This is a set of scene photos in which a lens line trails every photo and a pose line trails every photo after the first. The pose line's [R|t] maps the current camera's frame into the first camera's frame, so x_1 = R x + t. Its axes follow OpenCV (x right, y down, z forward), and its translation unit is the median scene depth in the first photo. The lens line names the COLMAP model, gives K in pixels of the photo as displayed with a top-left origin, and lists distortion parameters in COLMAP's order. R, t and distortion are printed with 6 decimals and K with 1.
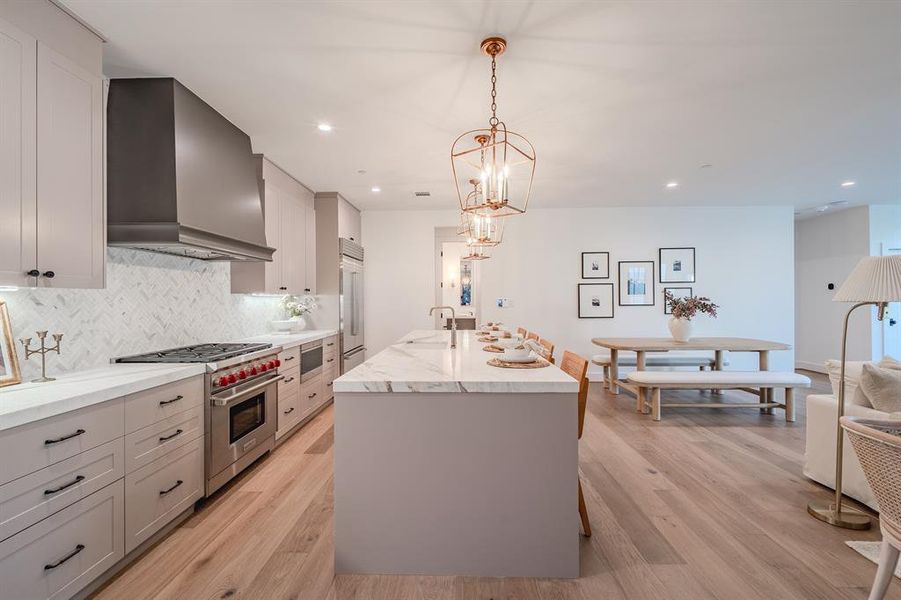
lens RADIAL K [[393.8, 0, 447.5], [0, 393.8, 299.8], [0, 0, 1]] dist [0.005260, -0.003465]
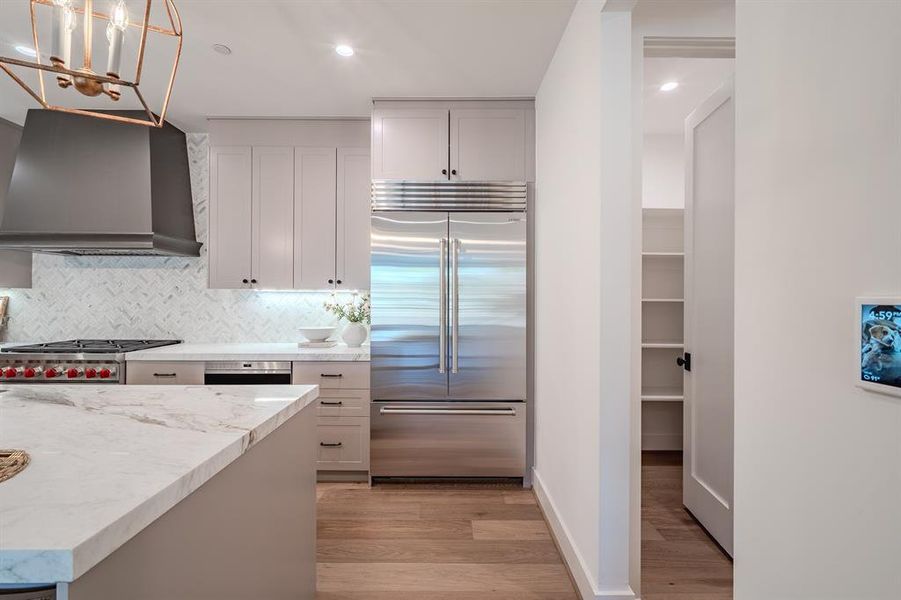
lens RADIAL K [[393.8, 0, 451.6], [0, 393.8, 300.3], [0, 0, 1]] dist [0.005260, -0.003465]
pose [[0.034226, 0.010383, -0.999360, 0.290022], [-0.005348, 0.999934, 0.010206, -0.002393], [0.999400, 0.004995, 0.034280, 1.191233]]
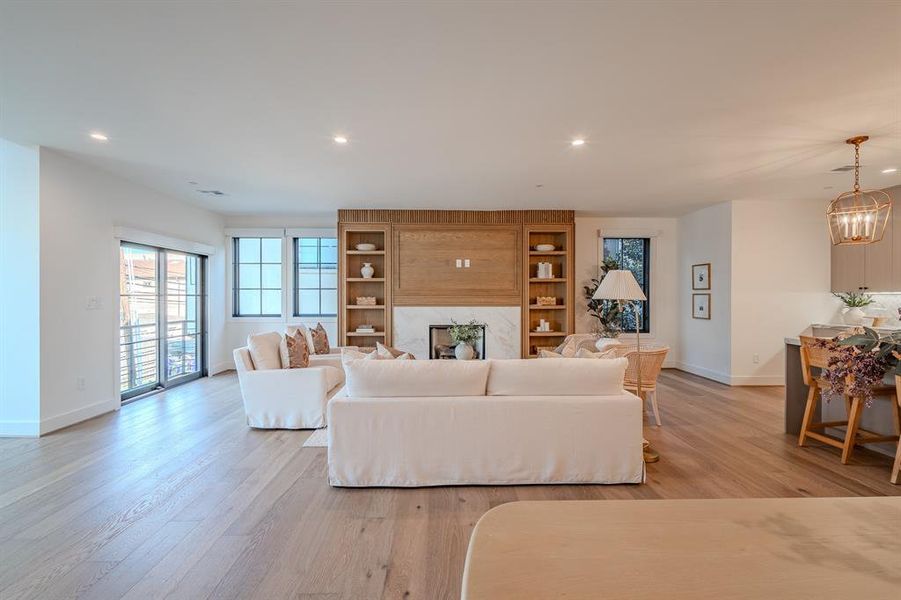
lens RADIAL K [[393.8, 0, 446.8], [0, 393.8, 300.2], [0, 0, 1]] dist [0.005260, -0.003465]
pose [[-0.998684, 0.002854, -0.051211, 0.873733], [0.002368, 0.999952, 0.009549, -0.004202], [0.051236, 0.009415, -0.998642, 1.177170]]
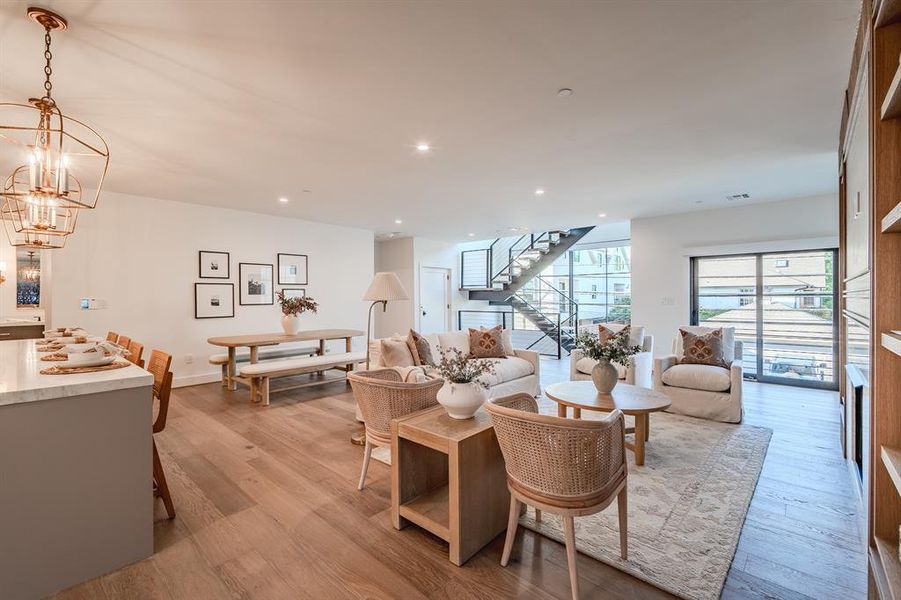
lens RADIAL K [[393.8, 0, 450.9], [0, 393.8, 298.5], [0, 0, 1]] dist [0.005260, -0.003465]
pose [[0.655922, -0.000357, 0.754829, 0.019860], [0.002096, 0.999997, -0.001349, 0.000041], [-0.754826, 0.002467, 0.655921, -0.135275]]
